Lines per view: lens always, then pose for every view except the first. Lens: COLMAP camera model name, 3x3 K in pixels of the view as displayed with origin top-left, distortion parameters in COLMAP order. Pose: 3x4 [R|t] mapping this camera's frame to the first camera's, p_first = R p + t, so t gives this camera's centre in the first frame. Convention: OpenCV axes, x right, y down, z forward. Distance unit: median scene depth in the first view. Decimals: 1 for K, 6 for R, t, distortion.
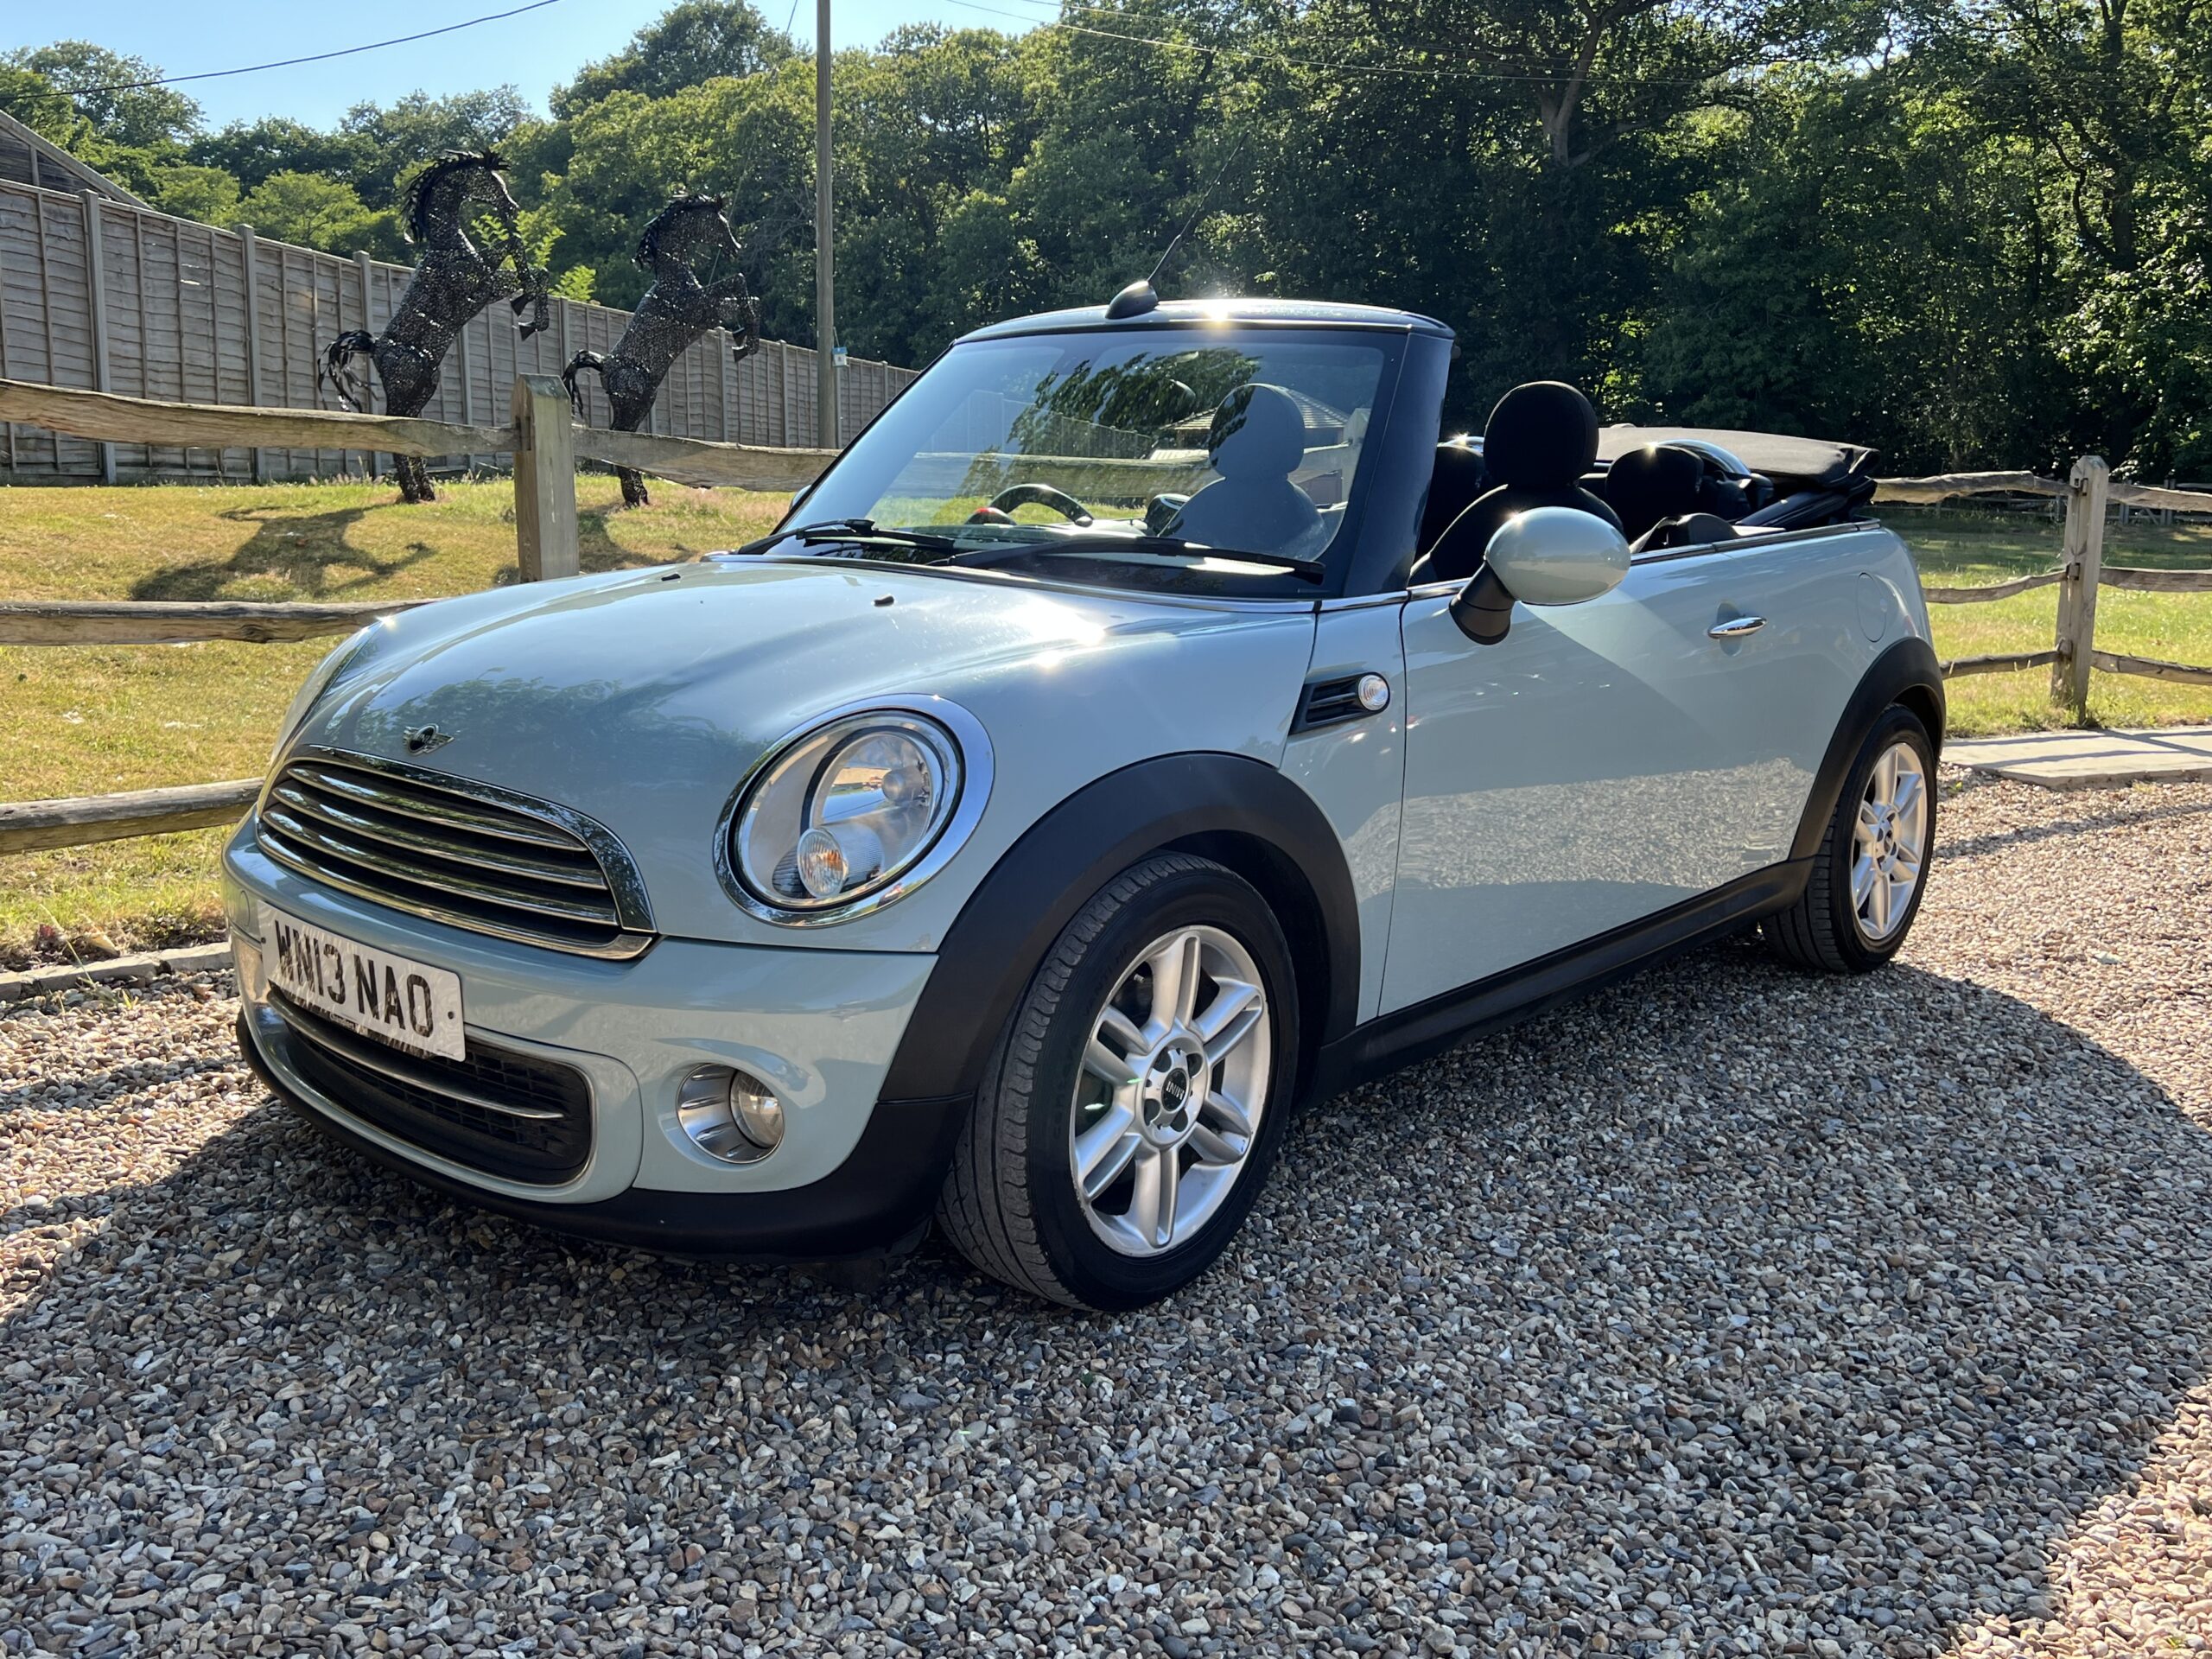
lens RADIAL K [[1941.6, 0, 1109.9], [0, 1941.6, 828.8], [0, 0, 1]] dist [0.019860, -0.008177]
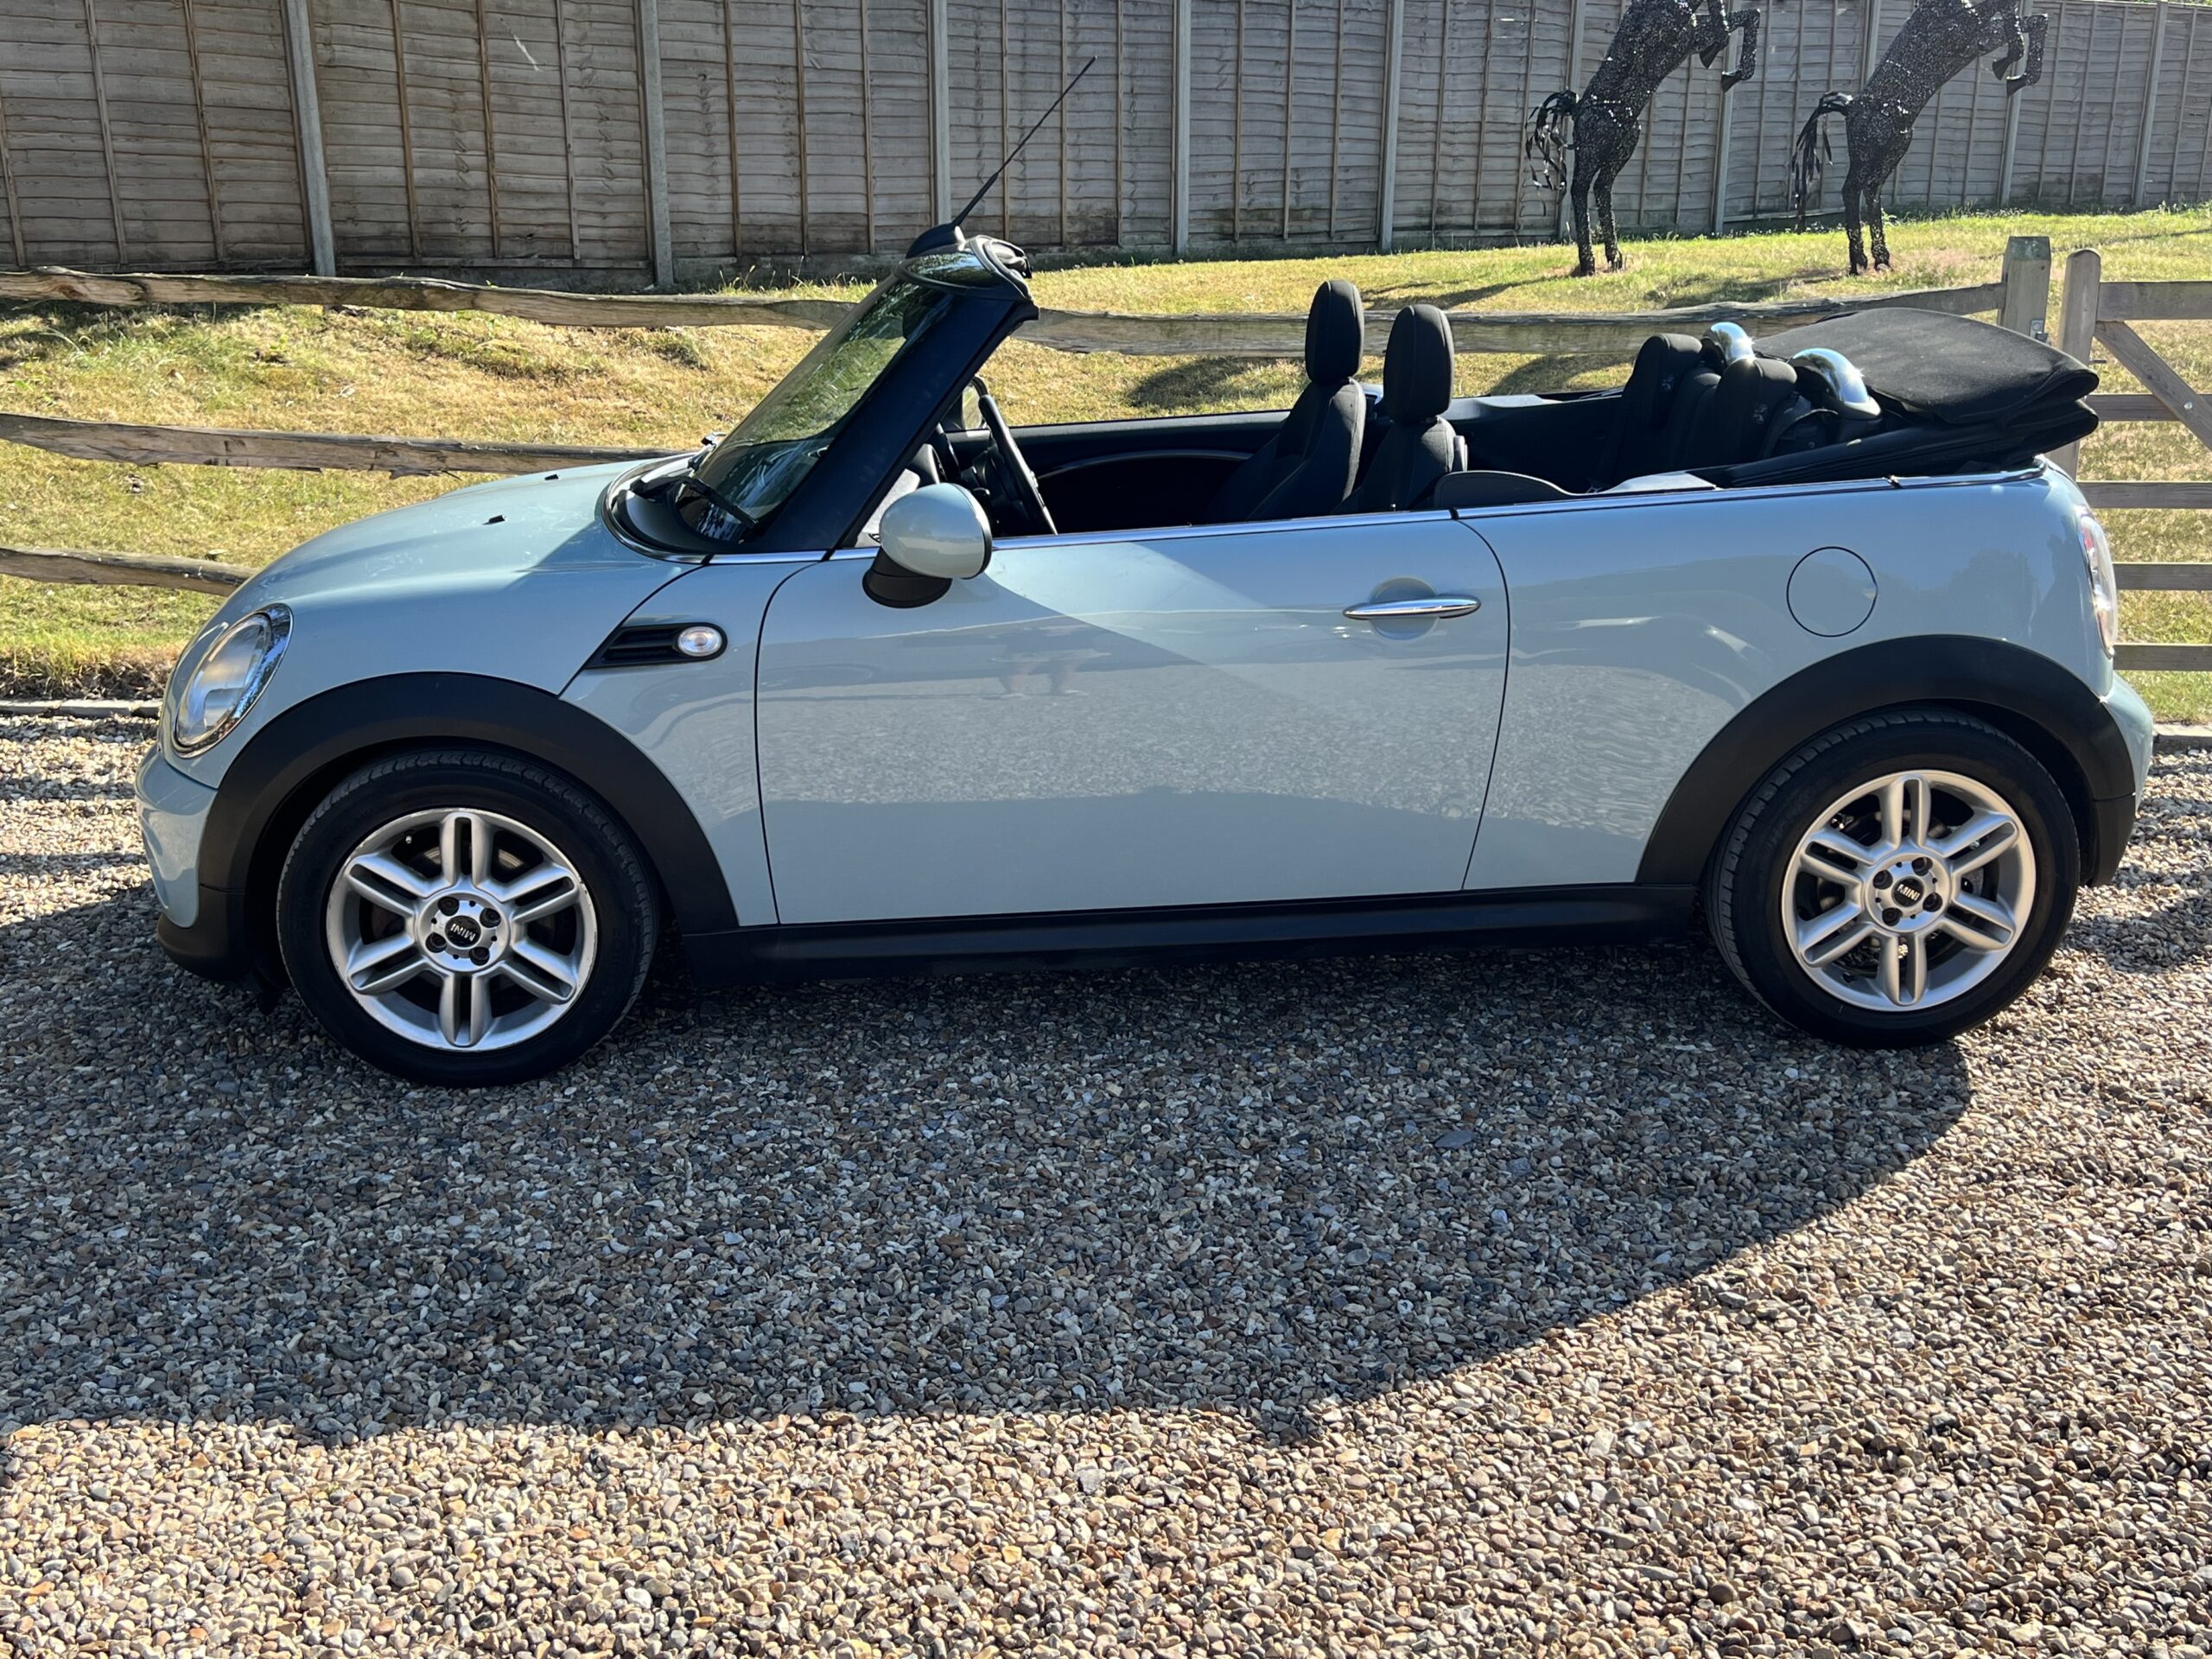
lens RADIAL K [[2181.6, 0, 1114.7], [0, 2181.6, 845.4], [0, 0, 1]] dist [0.021029, 0.000000]
pose [[0.702486, 0.191633, -0.685412, 1.019869], [-0.107331, 0.980578, 0.164153, -0.159203], [0.703557, -0.041749, 0.709411, 0.208718]]
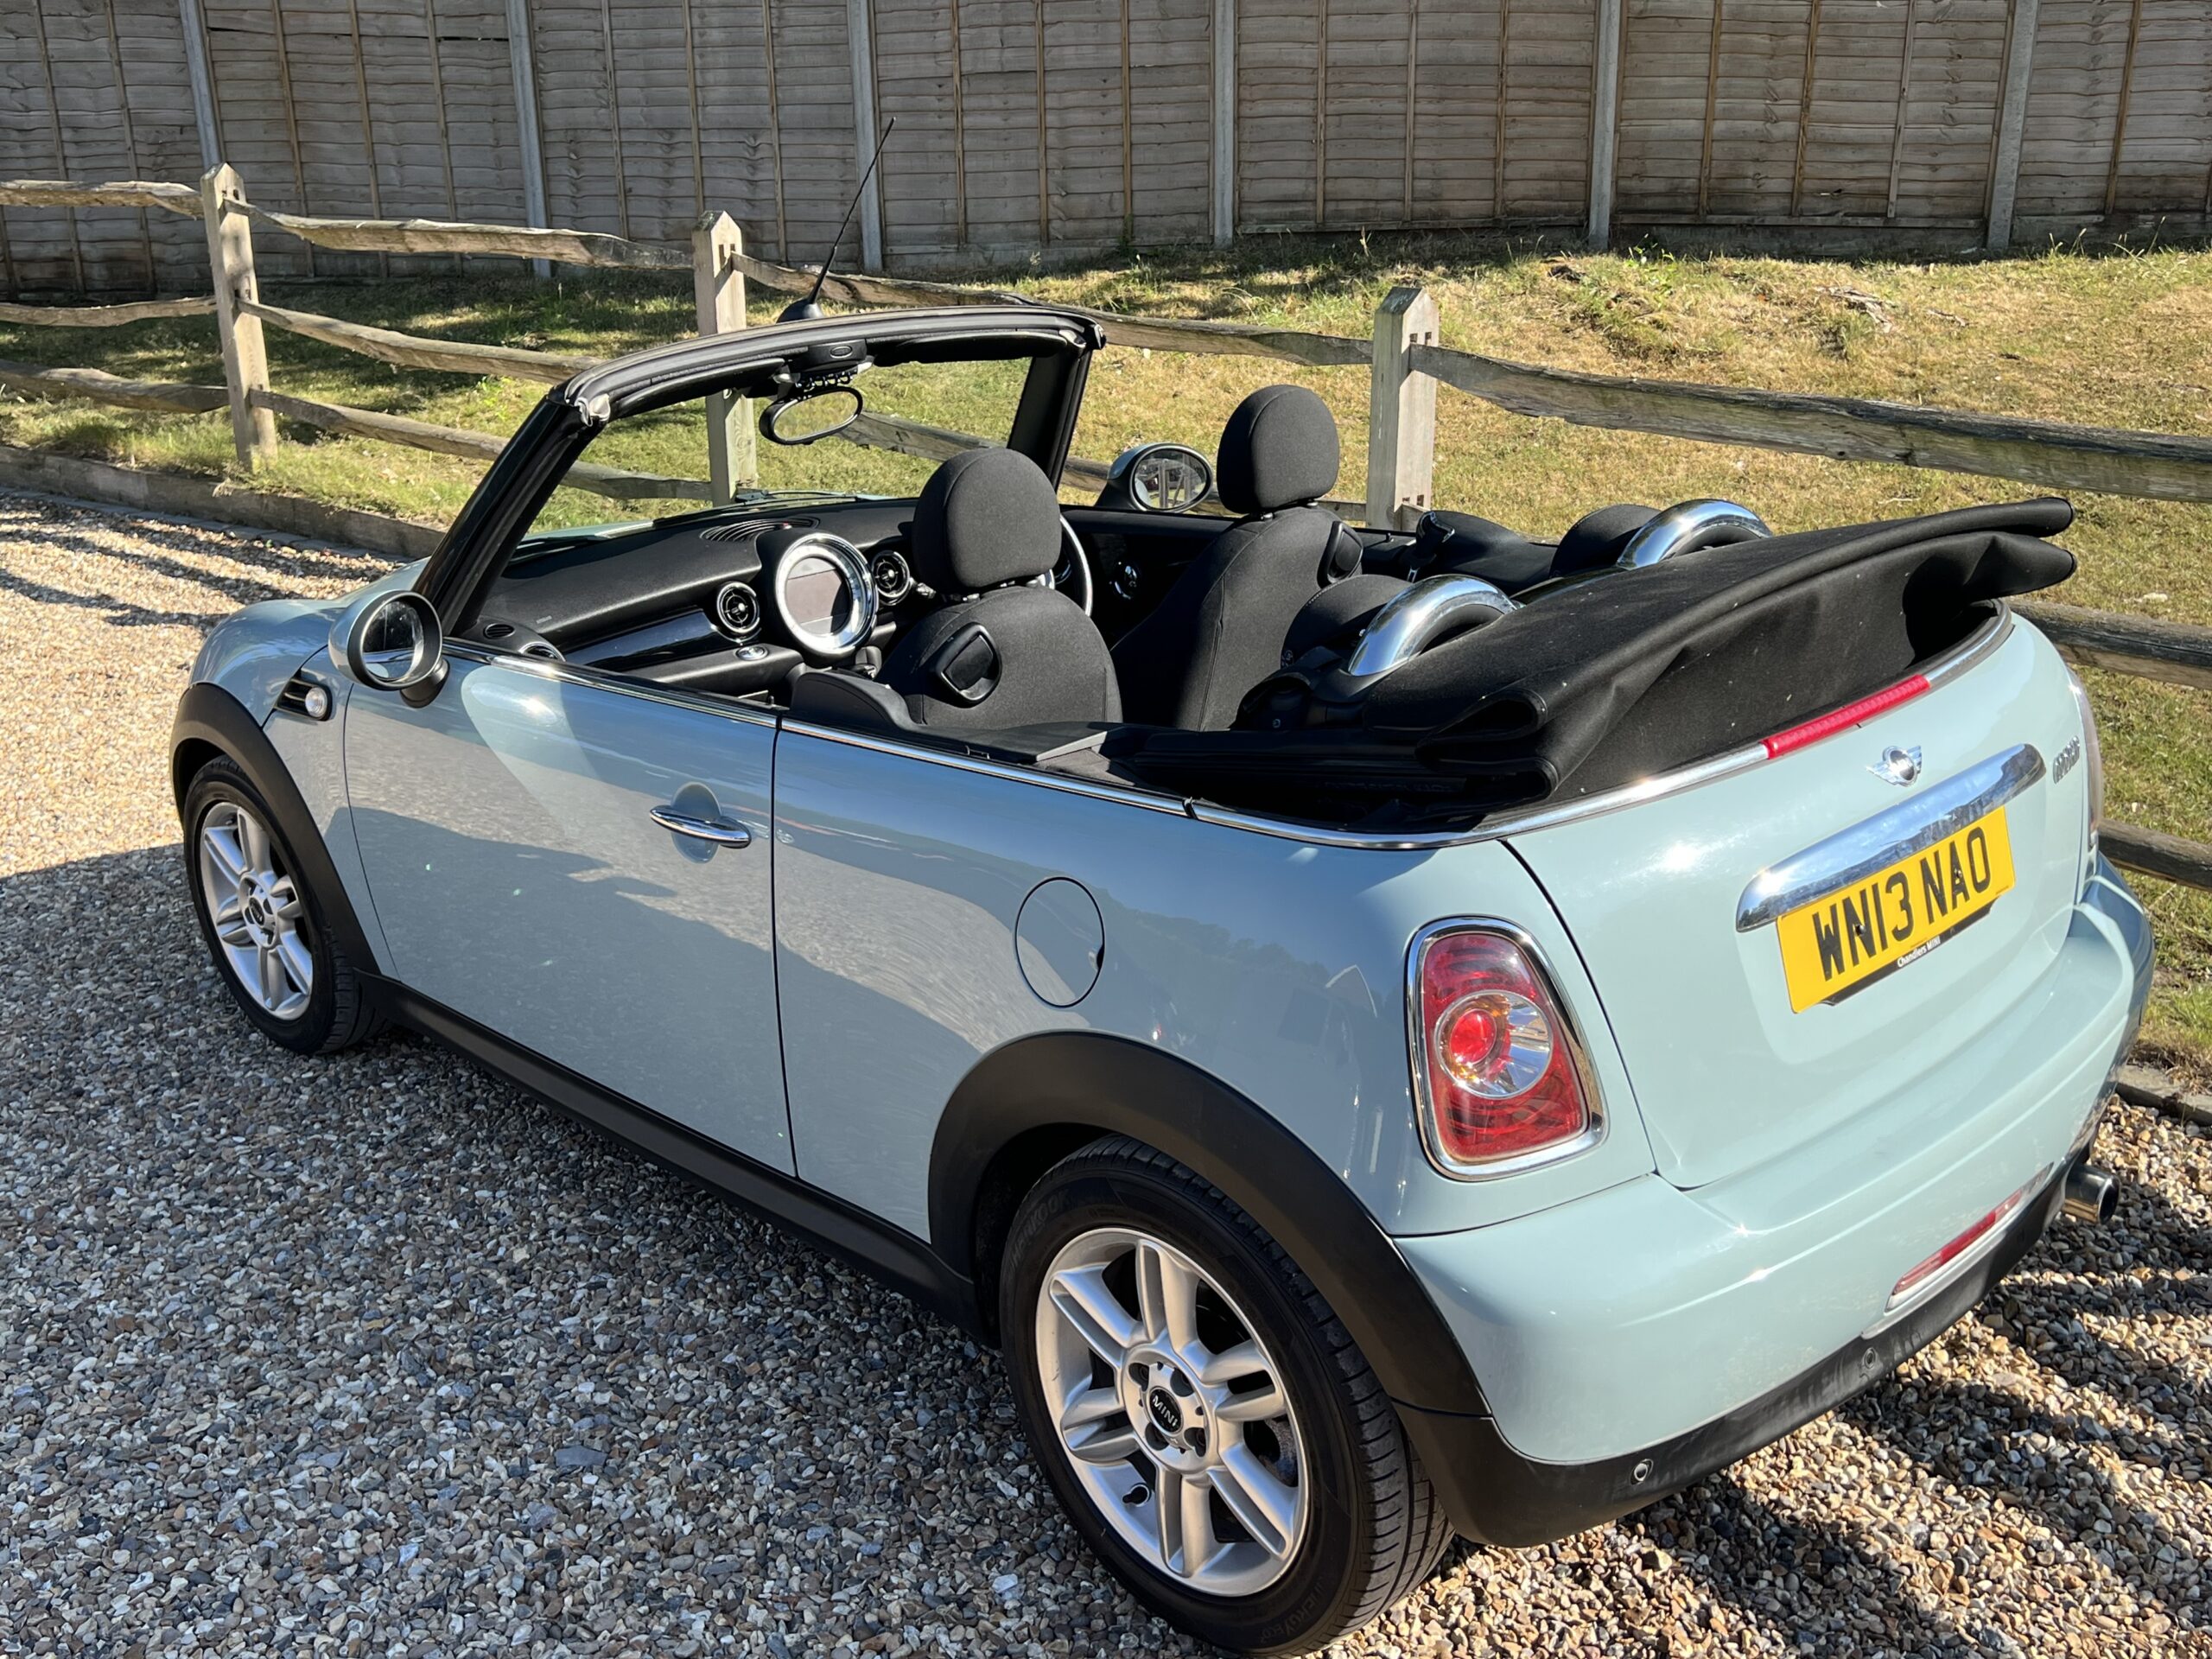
lens RADIAL K [[2181.6, 0, 1099.9], [0, 2181.6, 845.9], [0, 0, 1]] dist [0.021029, 0.000000]
pose [[-0.078140, 0.310668, -0.947301, 1.192103], [-0.145925, 0.936408, 0.319132, -0.415702], [0.986205, 0.163172, -0.027837, 1.286207]]
